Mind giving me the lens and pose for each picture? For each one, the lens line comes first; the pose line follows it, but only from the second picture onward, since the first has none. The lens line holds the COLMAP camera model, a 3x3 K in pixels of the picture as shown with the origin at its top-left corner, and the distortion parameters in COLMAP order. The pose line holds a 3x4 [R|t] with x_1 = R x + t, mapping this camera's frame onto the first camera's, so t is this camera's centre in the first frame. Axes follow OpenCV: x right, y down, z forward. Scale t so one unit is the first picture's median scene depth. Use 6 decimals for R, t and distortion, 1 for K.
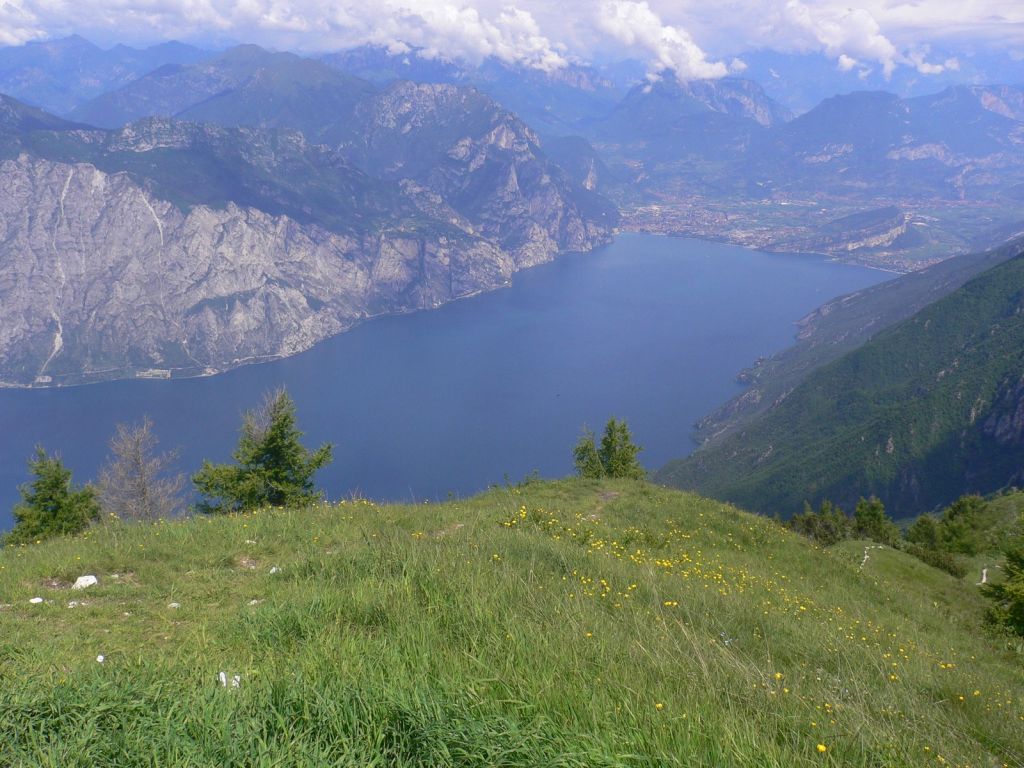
lens RADIAL K [[1129.6, 0, 511.5], [0, 1129.6, 382.9], [0, 0, 1]] dist [-0.033067, 0.000000]
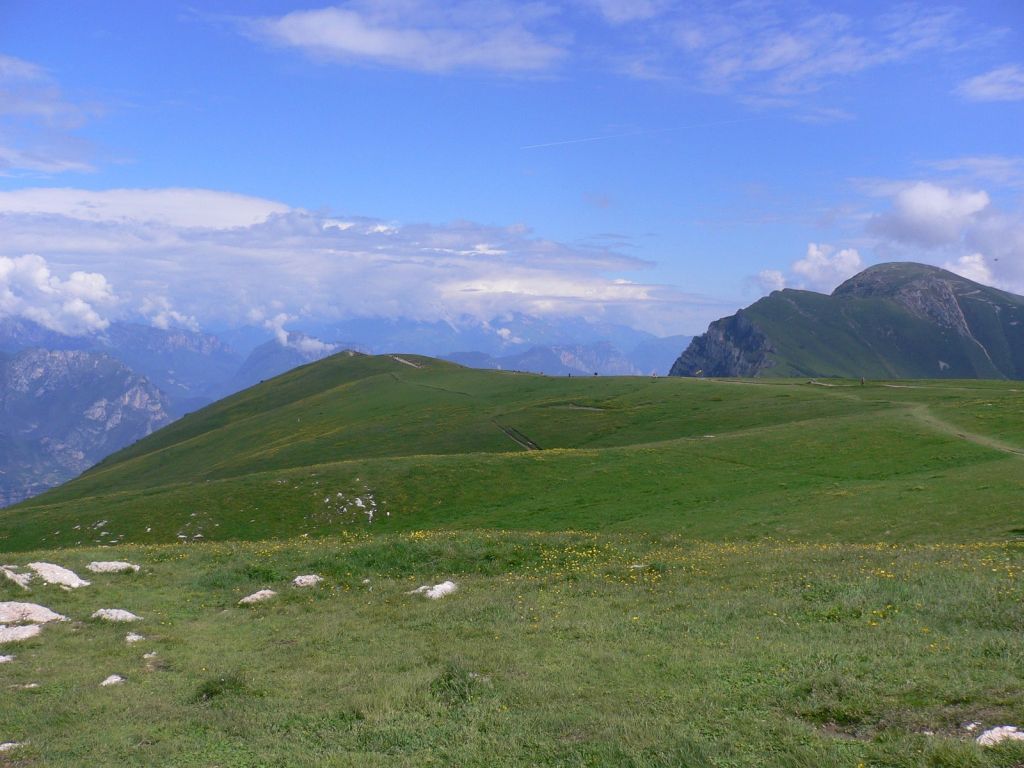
lens RADIAL K [[1129.6, 0, 510.9], [0, 1129.6, 382.1], [0, 0, 1]] dist [-0.033067, 0.000000]
pose [[0.945564, -0.019213, 0.324868, -0.022592], [0.092571, 0.972897, -0.211900, 0.031098], [-0.311992, 0.230439, 0.921715, -0.115280]]
